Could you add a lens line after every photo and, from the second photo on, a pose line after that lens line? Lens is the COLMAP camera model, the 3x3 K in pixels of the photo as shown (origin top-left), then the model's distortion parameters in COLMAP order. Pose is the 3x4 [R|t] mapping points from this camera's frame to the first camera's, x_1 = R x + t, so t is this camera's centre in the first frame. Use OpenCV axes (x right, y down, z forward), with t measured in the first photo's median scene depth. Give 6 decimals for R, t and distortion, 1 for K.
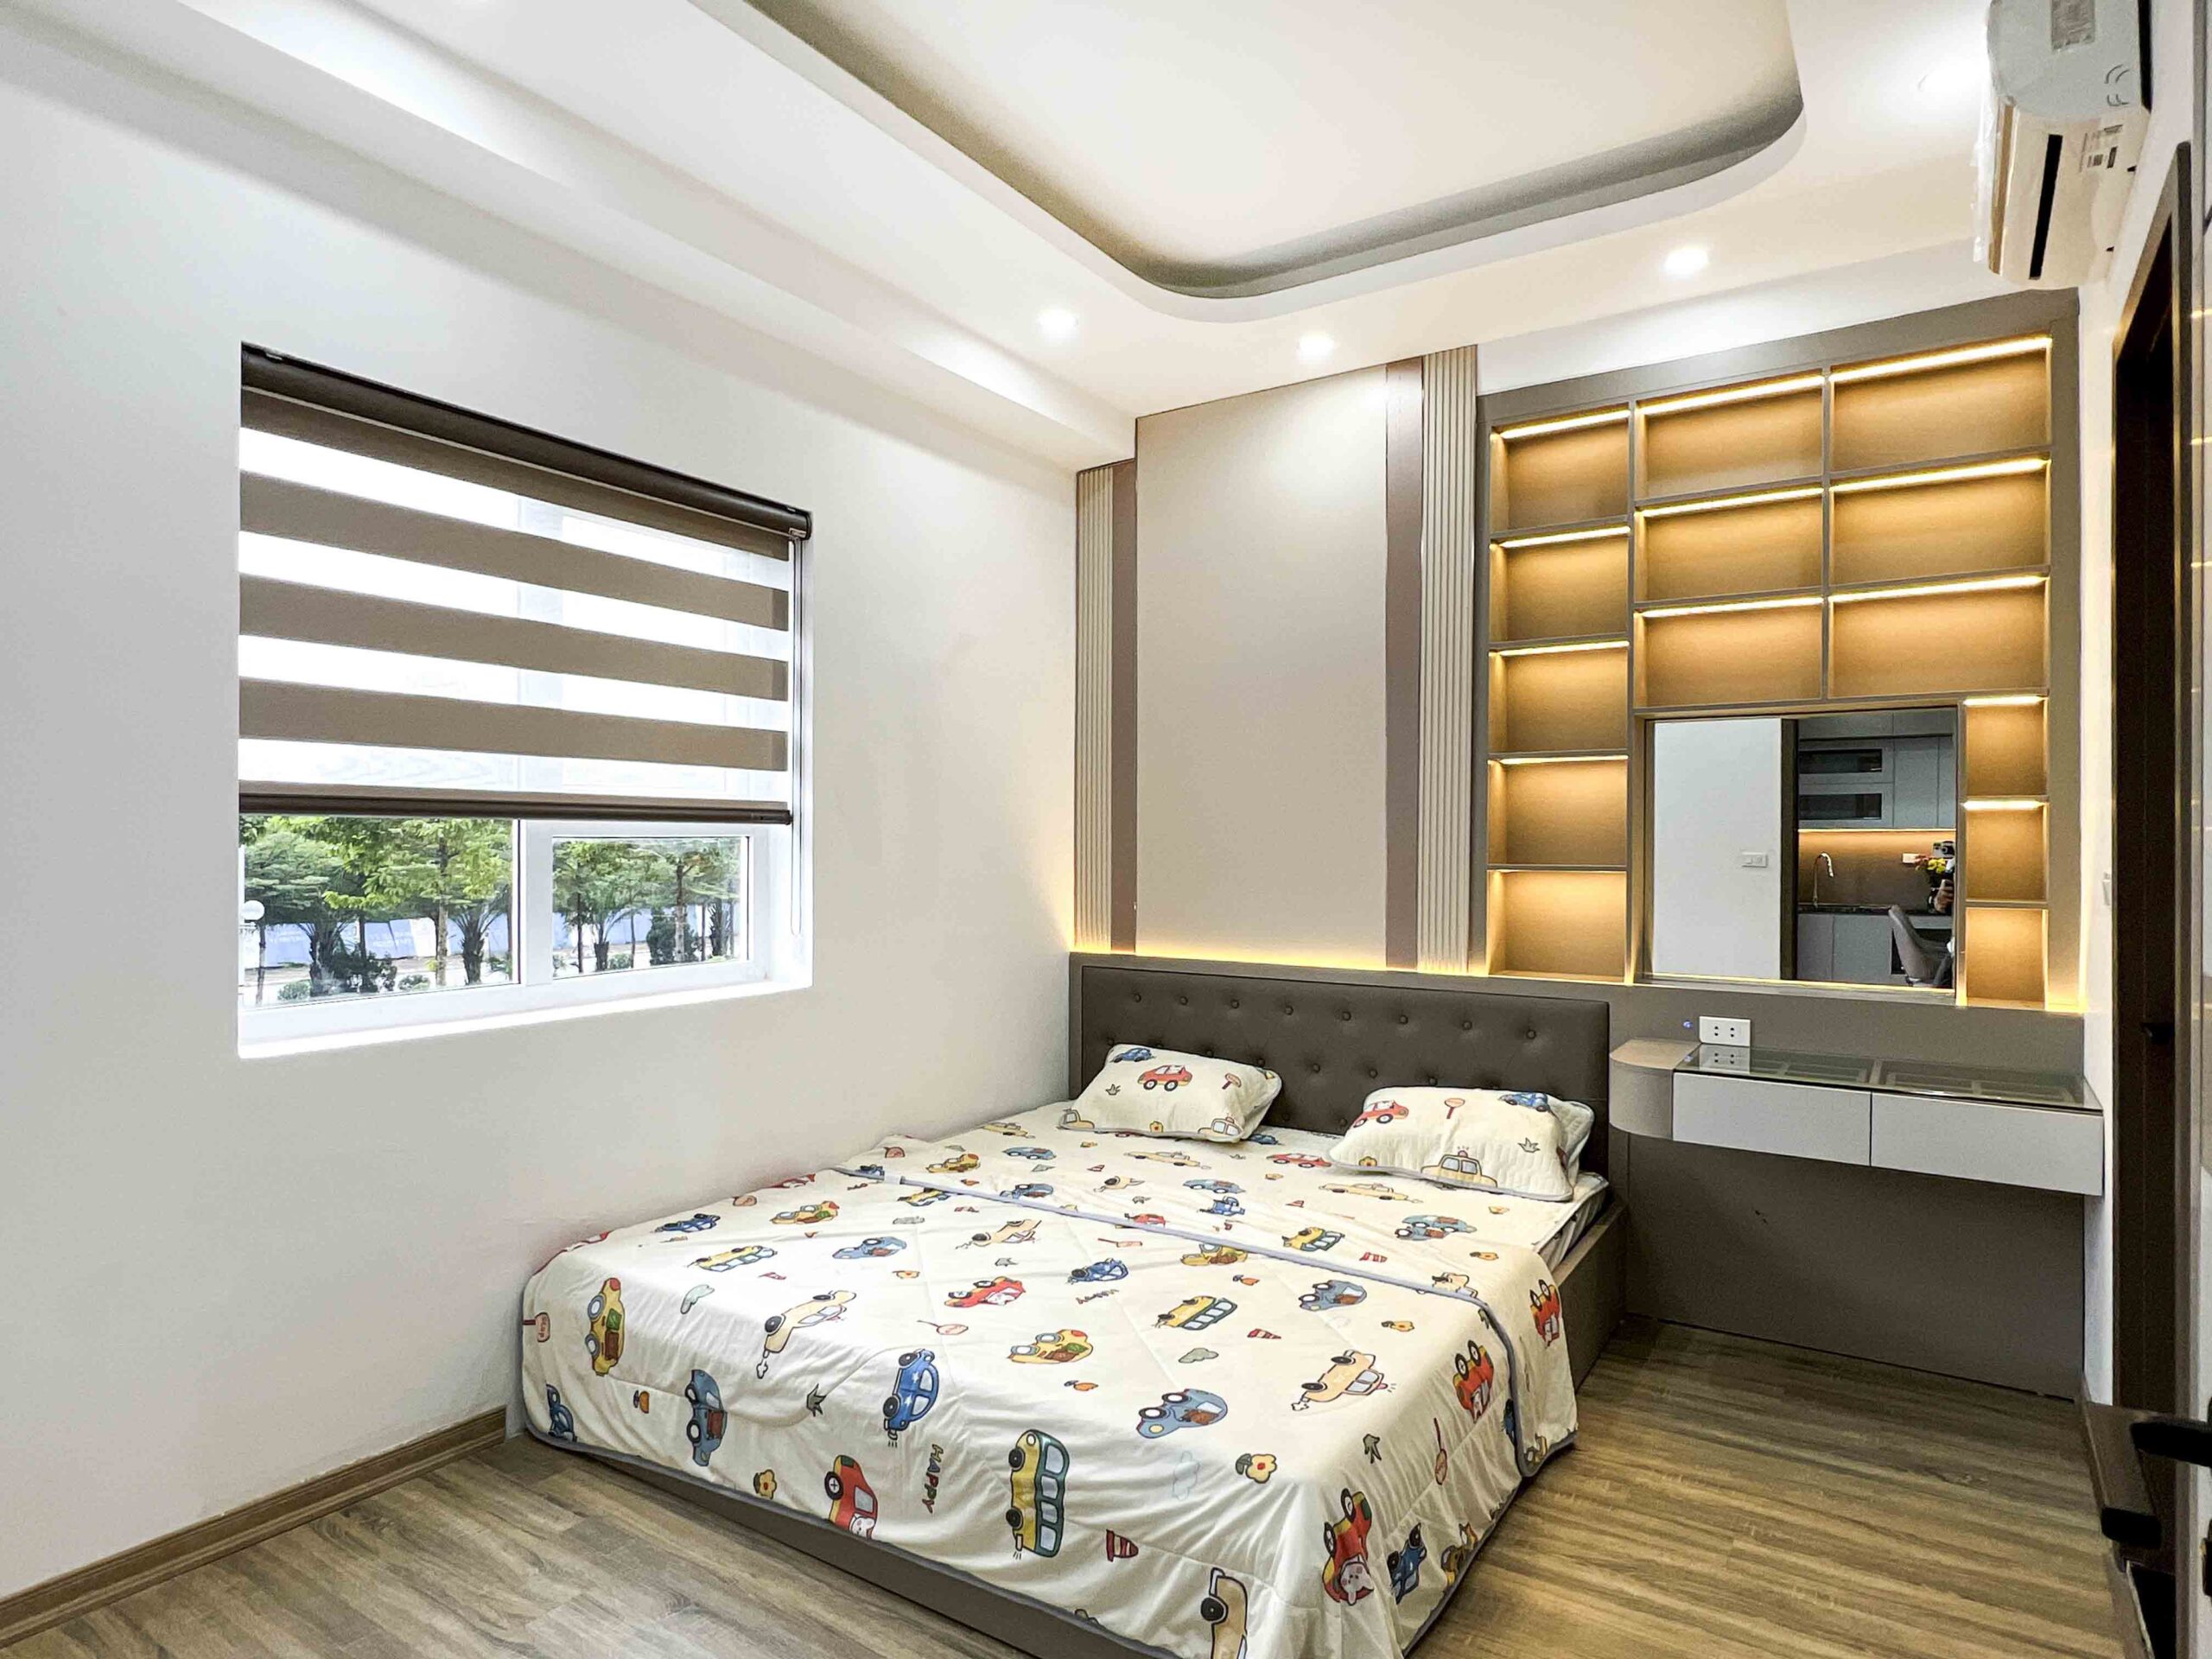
lens RADIAL K [[1259.9, 0, 1102.4], [0, 1259.9, 839.5], [0, 0, 1]] dist [0.001627, -0.000380]
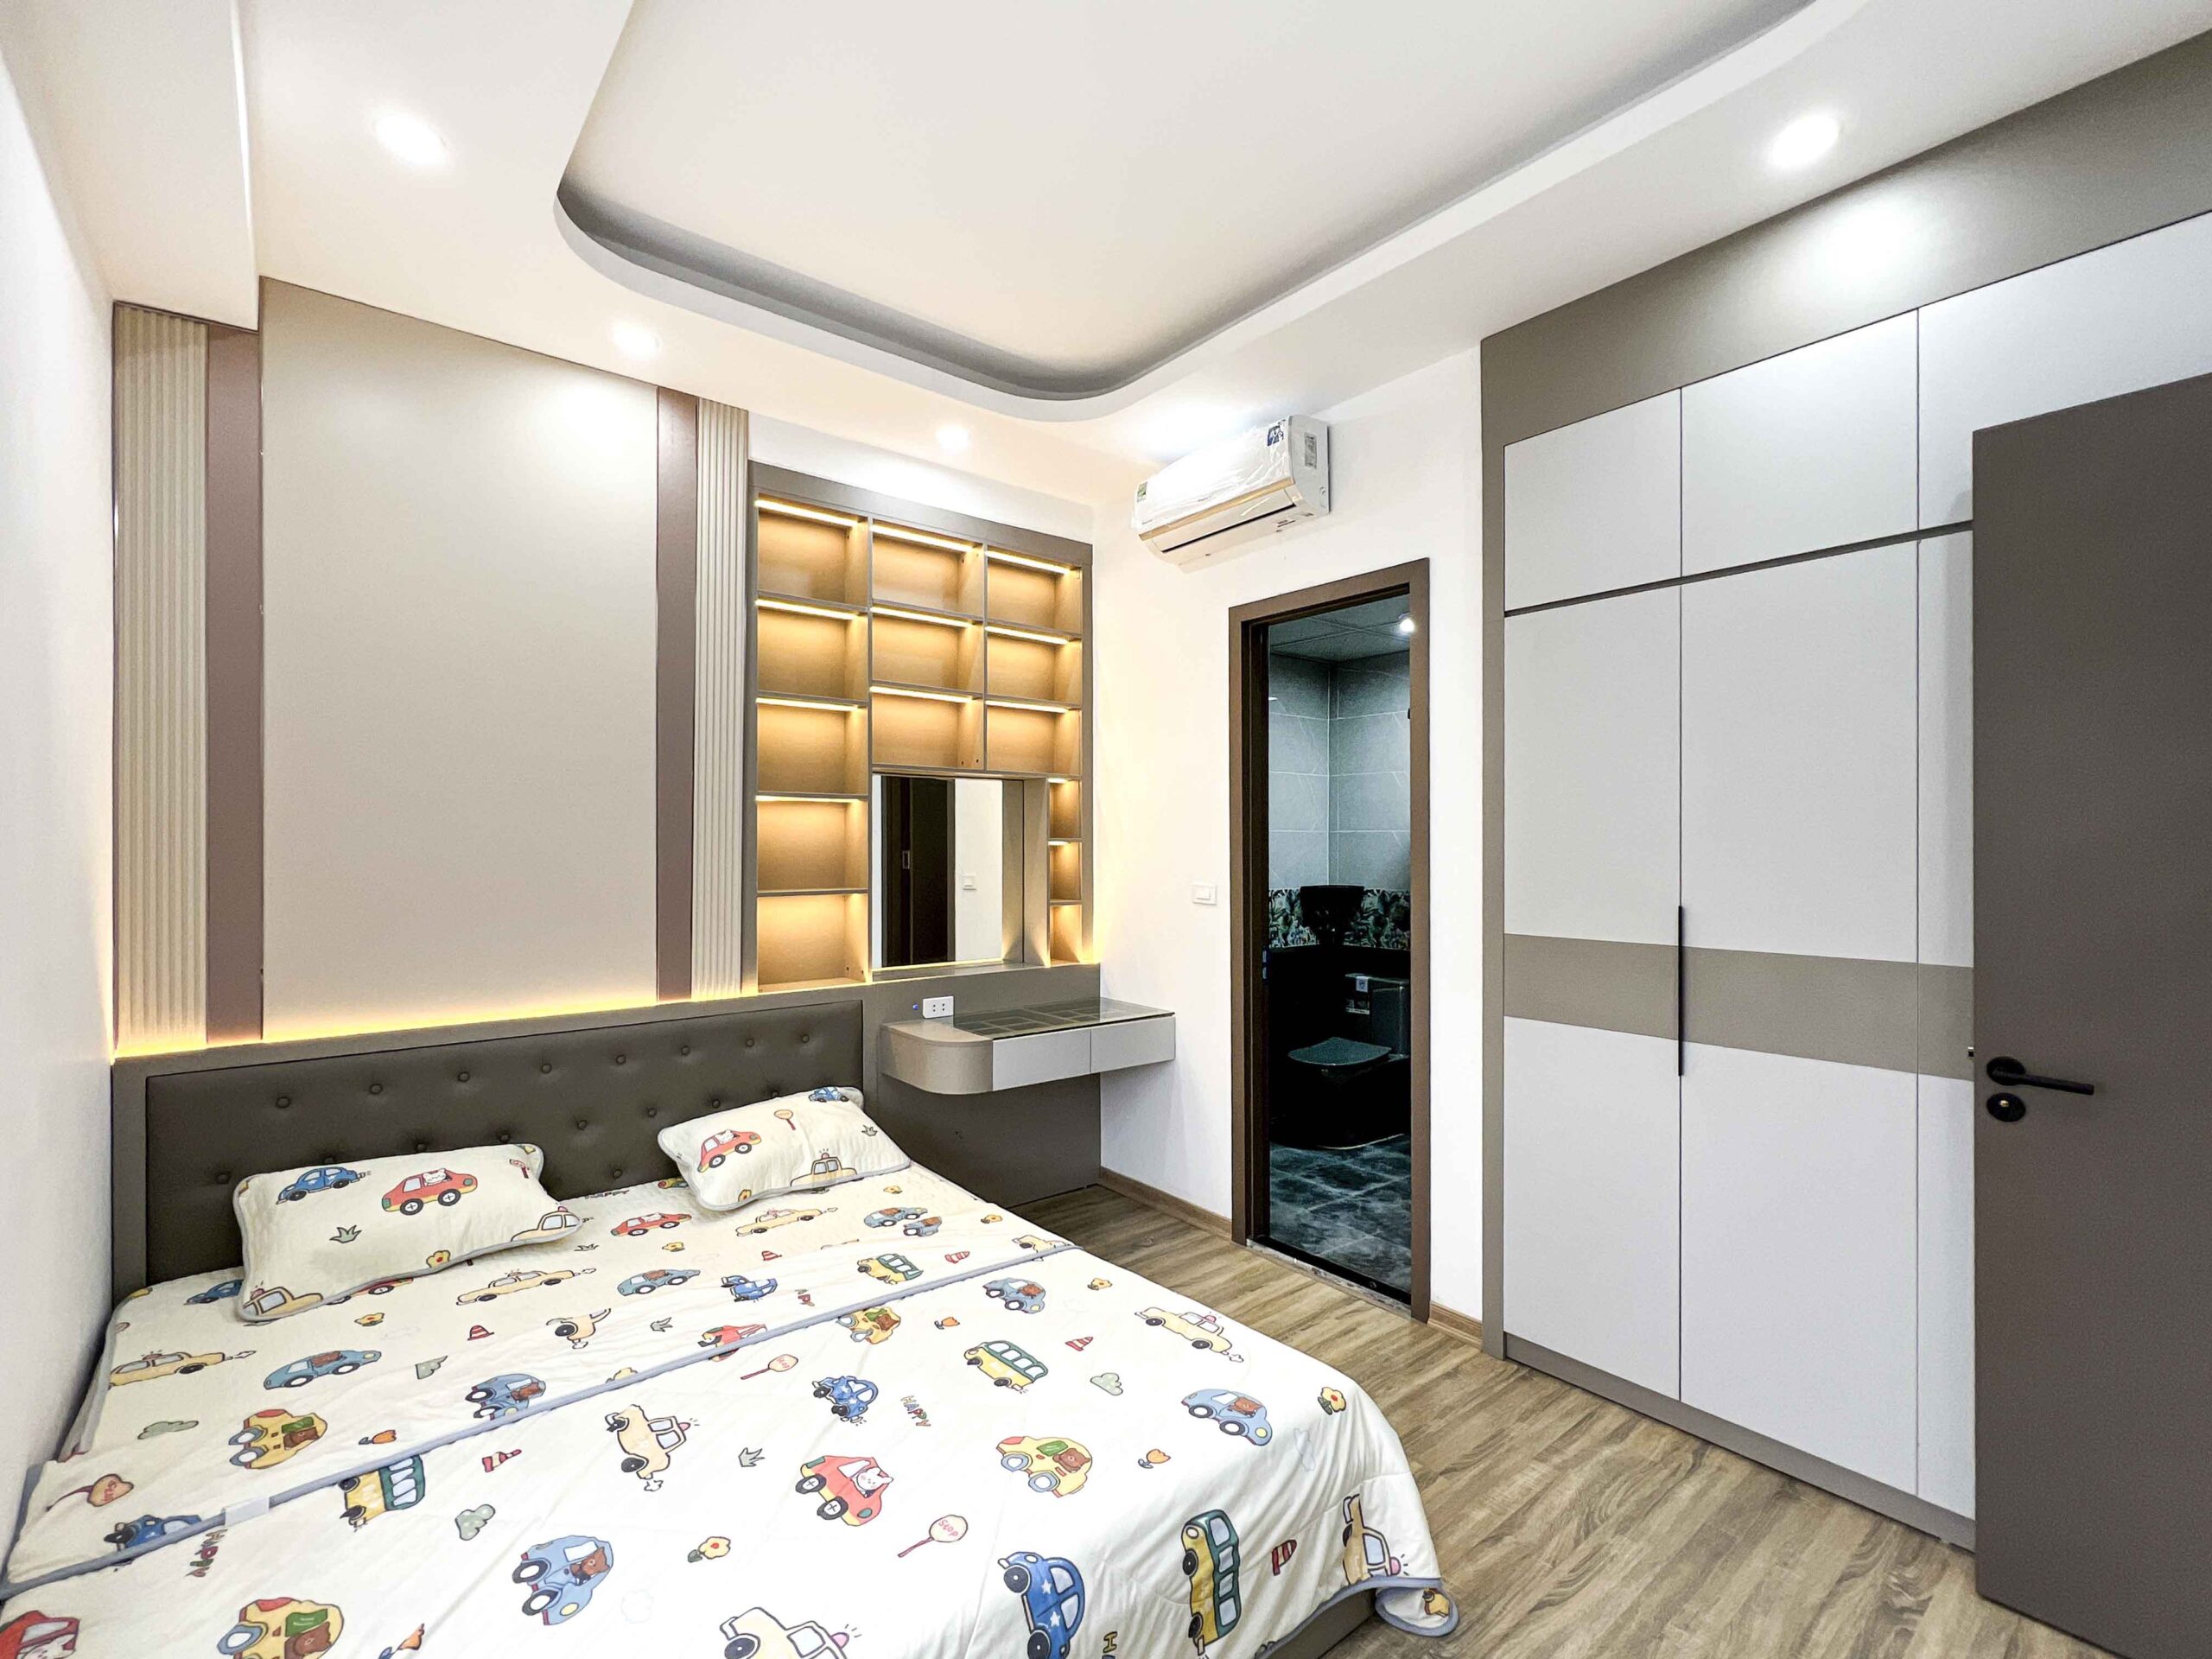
lens RADIAL K [[994.2, 0, 1109.4], [0, 994.2, 836.8], [0, 0, 1]] dist [-0.002086, -0.000153]
pose [[0.287476, 0.004792, 0.957776, -0.508483], [-0.002750, 0.999987, -0.004178, -0.029651], [-0.957784, -0.001433, 0.287486, 0.539750]]
